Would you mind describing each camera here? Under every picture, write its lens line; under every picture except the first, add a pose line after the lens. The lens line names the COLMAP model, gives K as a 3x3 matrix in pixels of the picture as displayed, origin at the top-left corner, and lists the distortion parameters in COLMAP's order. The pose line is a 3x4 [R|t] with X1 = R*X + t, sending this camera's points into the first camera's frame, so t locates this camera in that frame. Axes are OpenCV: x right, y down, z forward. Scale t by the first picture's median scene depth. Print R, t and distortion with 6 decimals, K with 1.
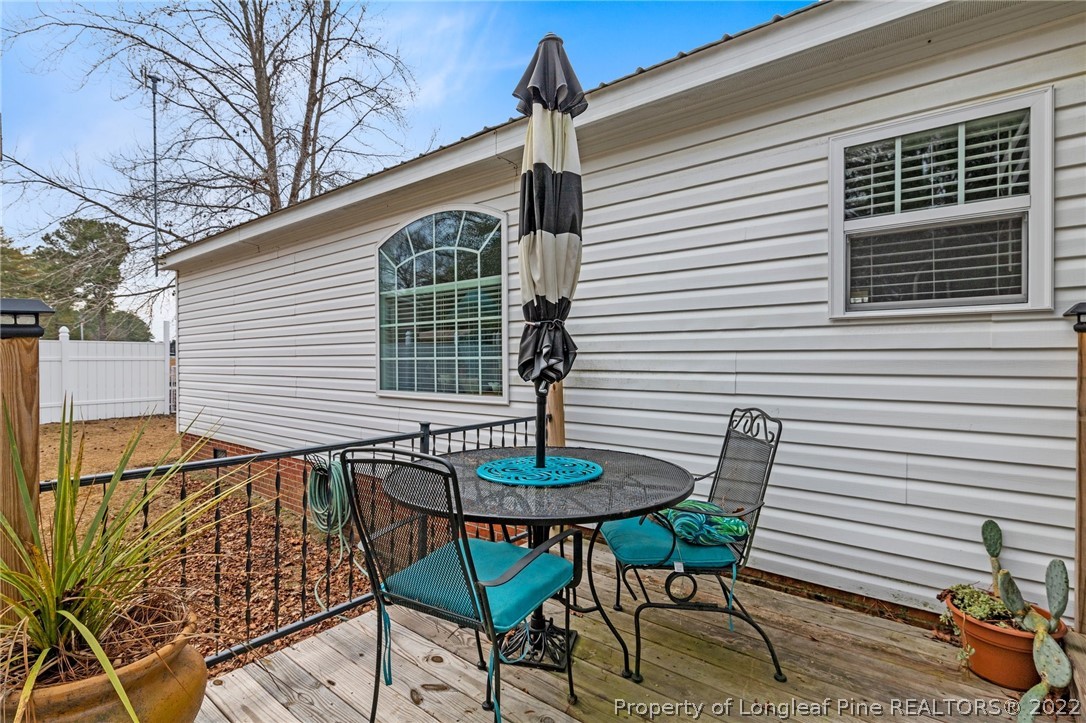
lens RADIAL K [[506.0, 0, 548.0], [0, 506.0, 359.3], [0, 0, 1]] dist [-0.002618, -0.000622]
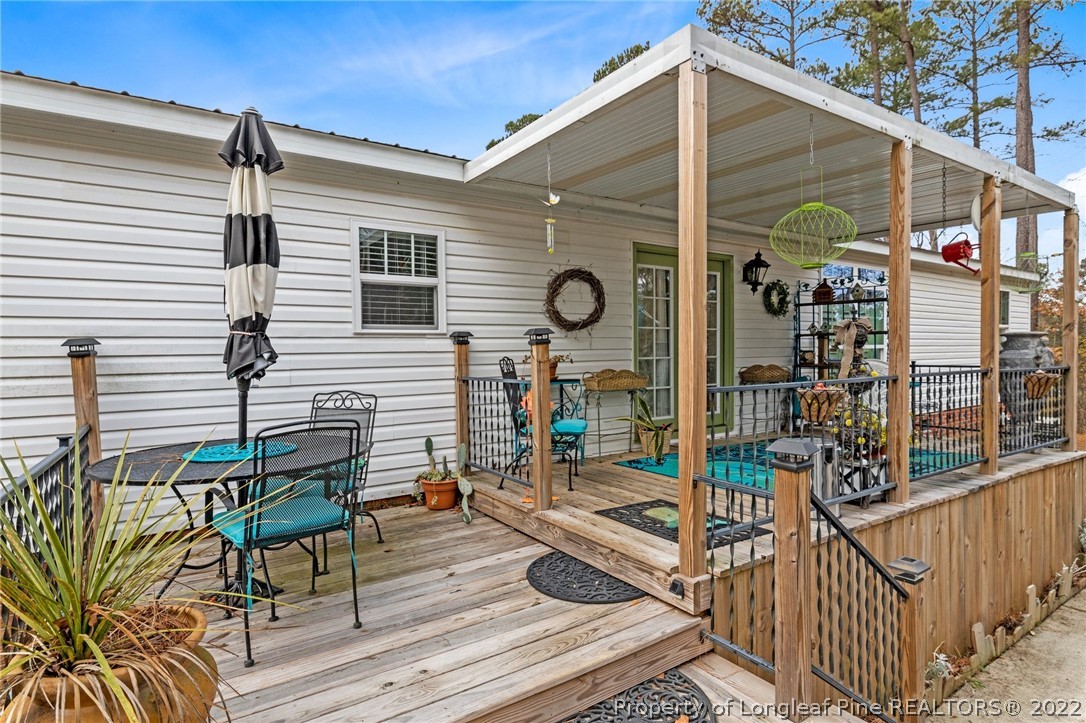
lens RADIAL K [[590.8, 0, 543.0], [0, 590.8, 361.5], [0, 0, 1]] dist [-0.000111, 0.000478]
pose [[0.305339, -0.024613, 0.951926, -0.554114], [0.011532, 0.999688, 0.022149, -0.013467], [-0.952174, 0.004214, 0.305528, -0.068591]]
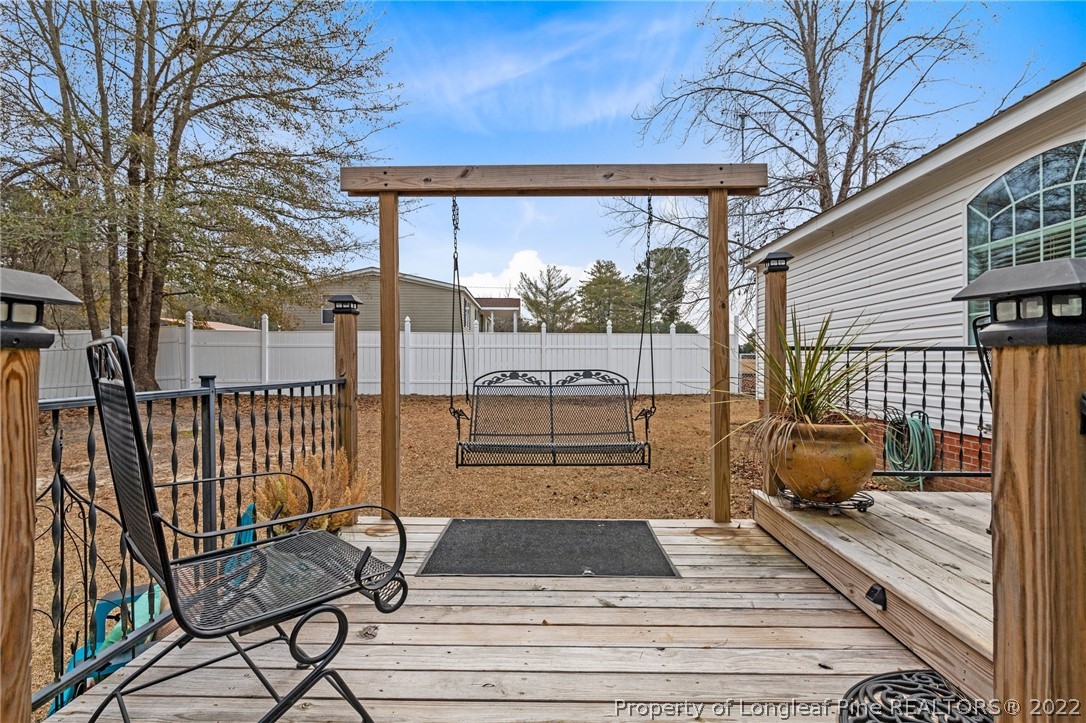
lens RADIAL K [[558.4, 0, 537.2], [0, 558.4, 366.1], [0, 0, 1]] dist [0.000526, -0.000029]
pose [[0.591408, 0.002061, -0.806370, 0.055470], [-0.006638, 0.999975, -0.002313, 0.109455], [0.806345, 0.006720, 0.591407, -0.345258]]
